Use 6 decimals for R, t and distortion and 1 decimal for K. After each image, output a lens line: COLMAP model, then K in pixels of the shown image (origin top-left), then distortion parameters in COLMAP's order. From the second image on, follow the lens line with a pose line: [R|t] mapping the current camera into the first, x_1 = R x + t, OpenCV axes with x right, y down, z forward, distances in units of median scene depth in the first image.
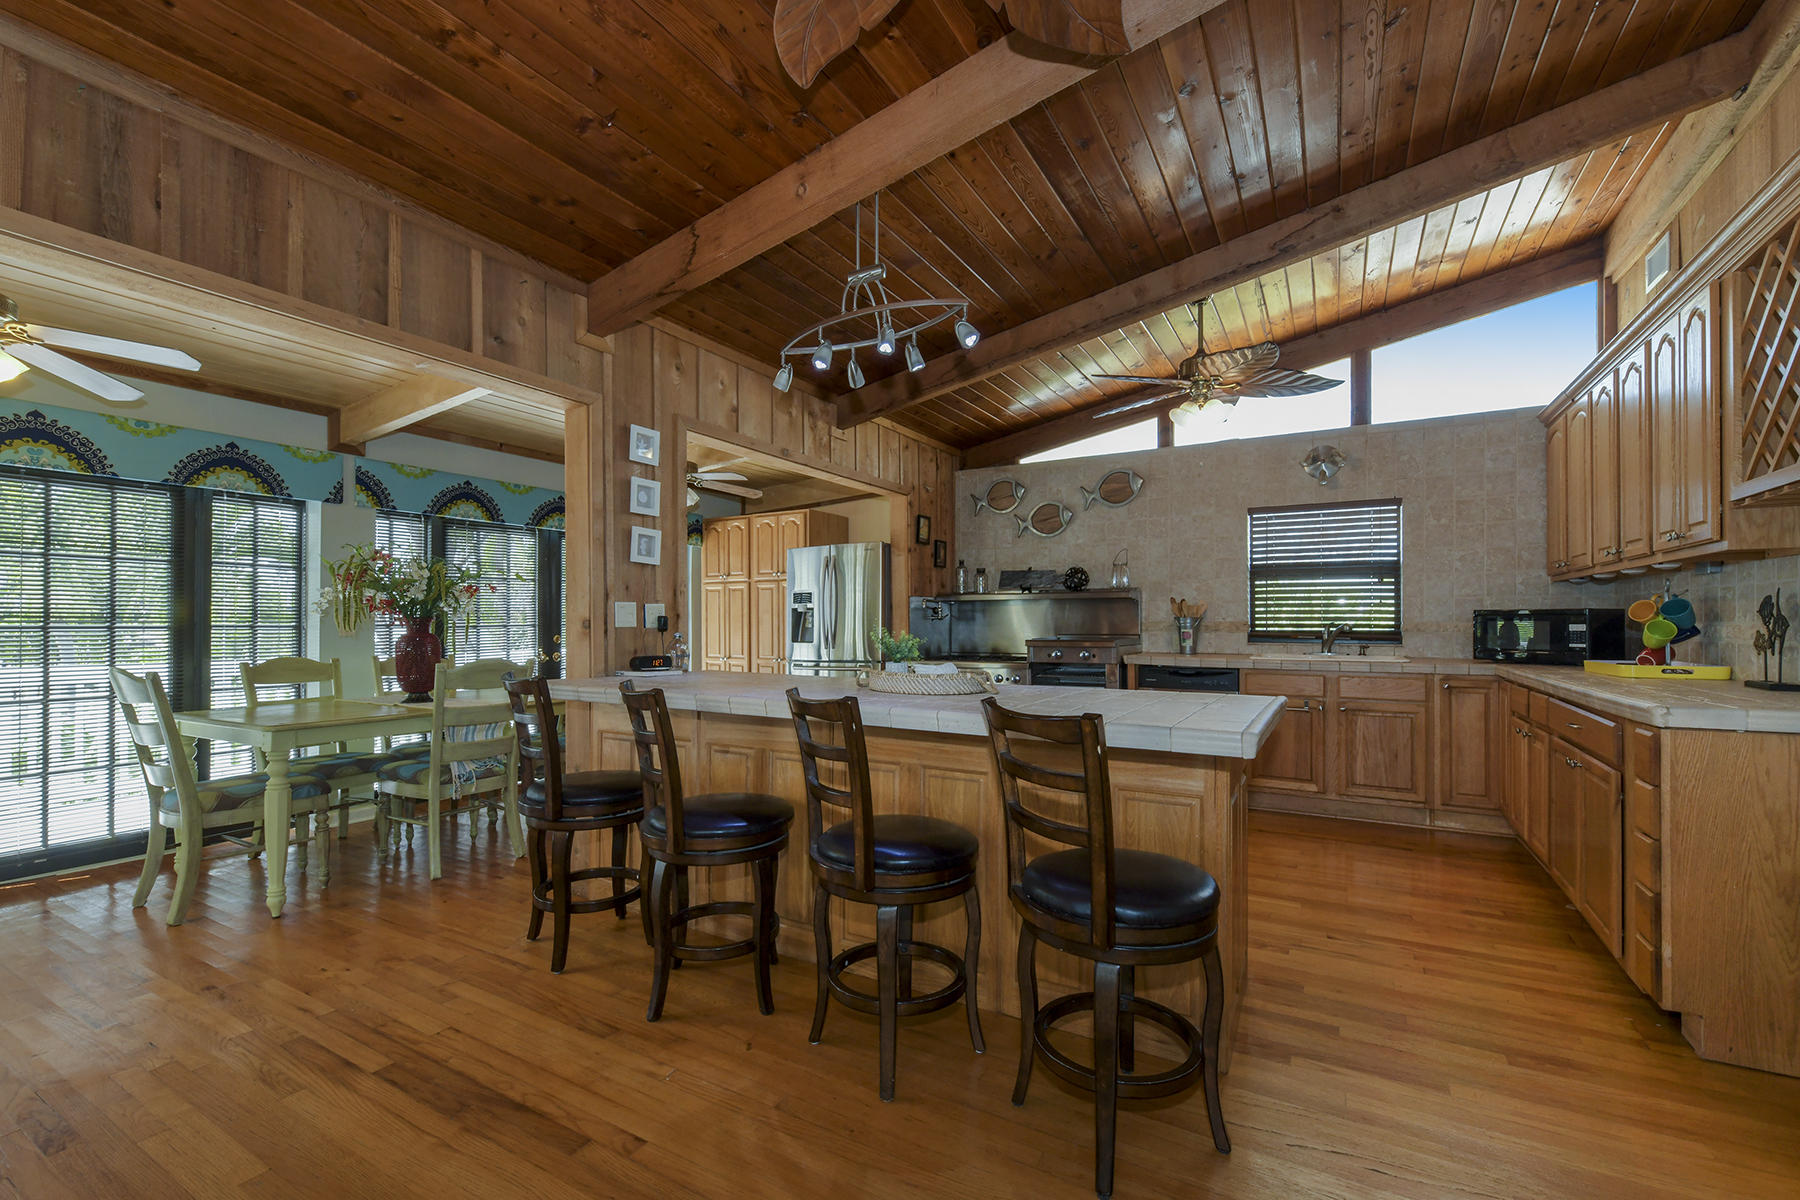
lens RADIAL K [[768.4, 0, 900.0], [0, 768.4, 600.0], [0, 0, 1]] dist [-0.001242, -0.000411]
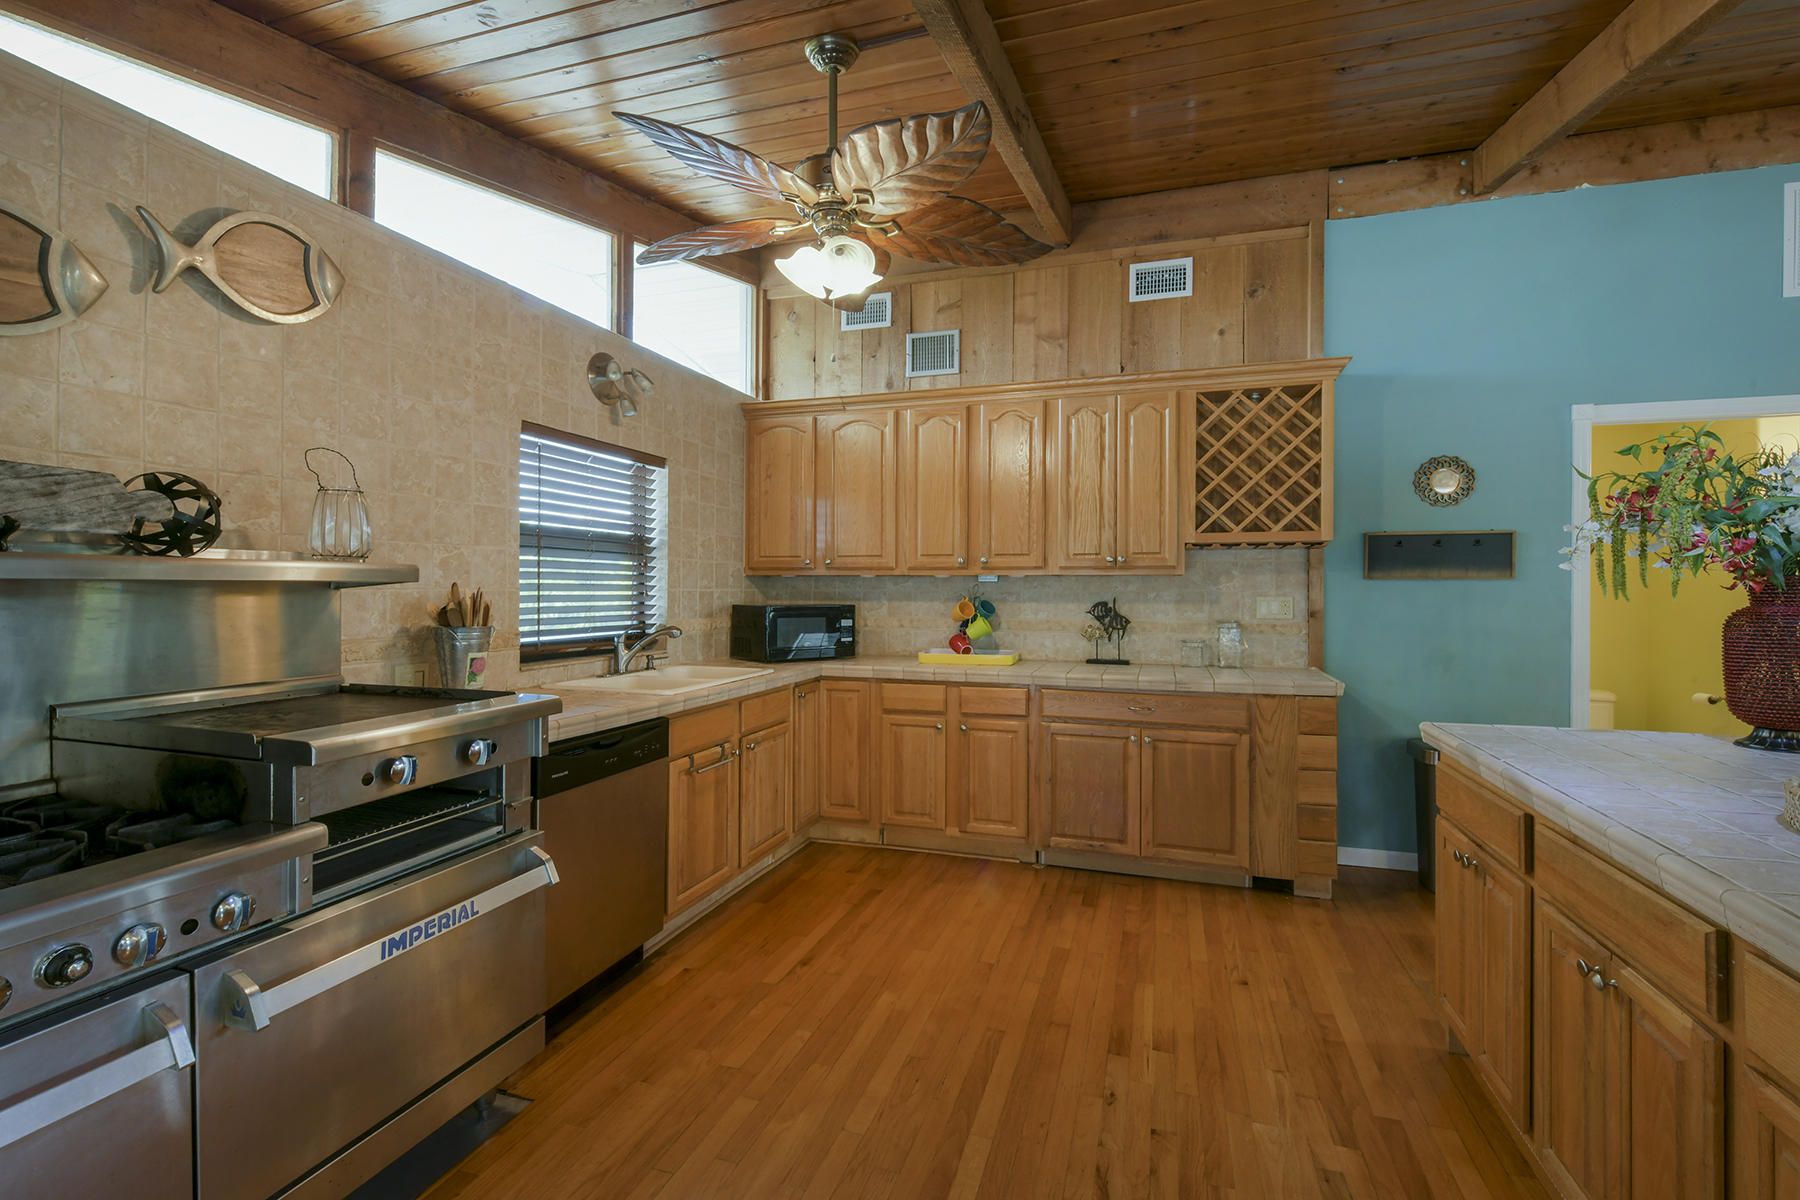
lens RADIAL K [[751.7, 0, 900.0], [0, 751.7, 600.0], [0, 0, 1]] dist [-0.000421, -0.000106]
pose [[-0.187297, -0.016641, 0.982162, -0.123358], [-0.031381, 0.999448, 0.010949, -0.006806], [-0.981802, -0.028771, -0.187716, 0.858118]]
